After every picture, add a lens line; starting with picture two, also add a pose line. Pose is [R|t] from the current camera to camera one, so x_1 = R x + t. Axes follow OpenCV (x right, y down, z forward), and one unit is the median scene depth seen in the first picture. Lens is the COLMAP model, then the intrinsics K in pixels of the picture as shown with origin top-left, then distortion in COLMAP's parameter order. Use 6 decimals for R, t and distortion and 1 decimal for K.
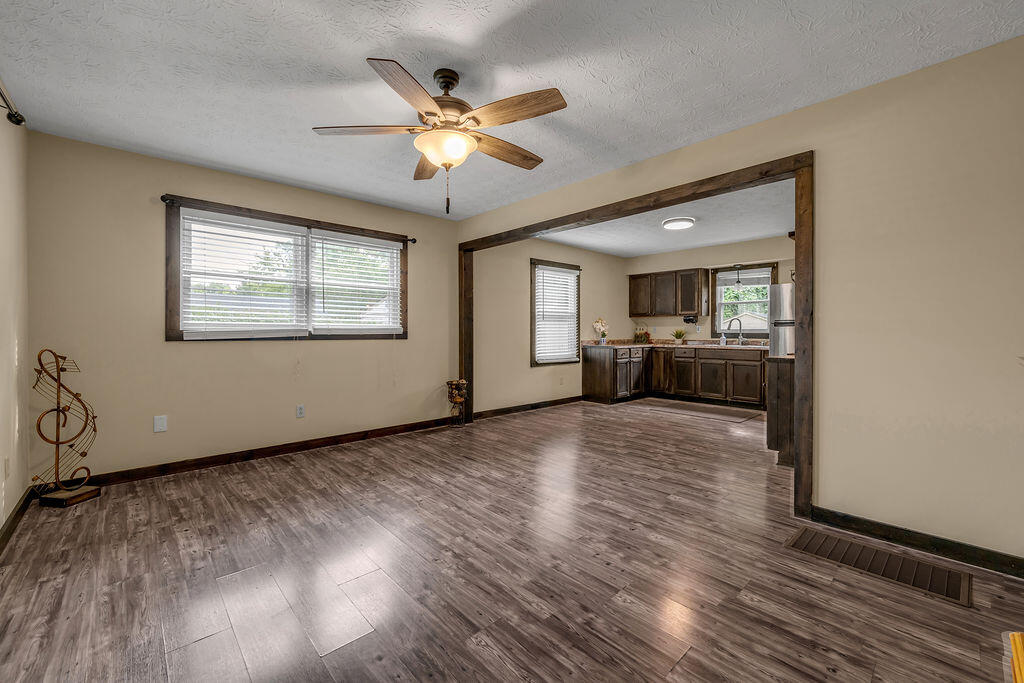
lens RADIAL K [[420.1, 0, 512.1], [0, 420.1, 331.4], [0, 0, 1]] dist [0.000027, -0.000001]
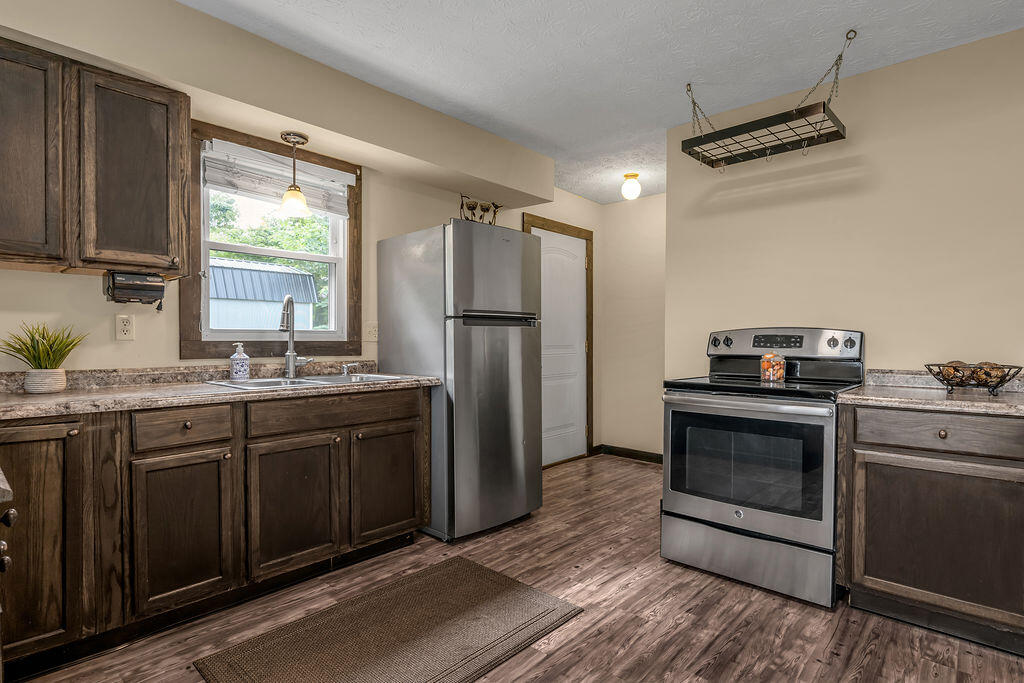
lens RADIAL K [[514.8, 0, 512.0], [0, 514.8, 341.5], [0, 0, 1]] dist [0.000058, 0.000014]
pose [[-0.077107, -0.004250, 0.997014, 0.109801], [0.001971, 0.999988, 0.004415, 0.002261], [-0.997021, 0.002306, -0.077098, 0.818986]]
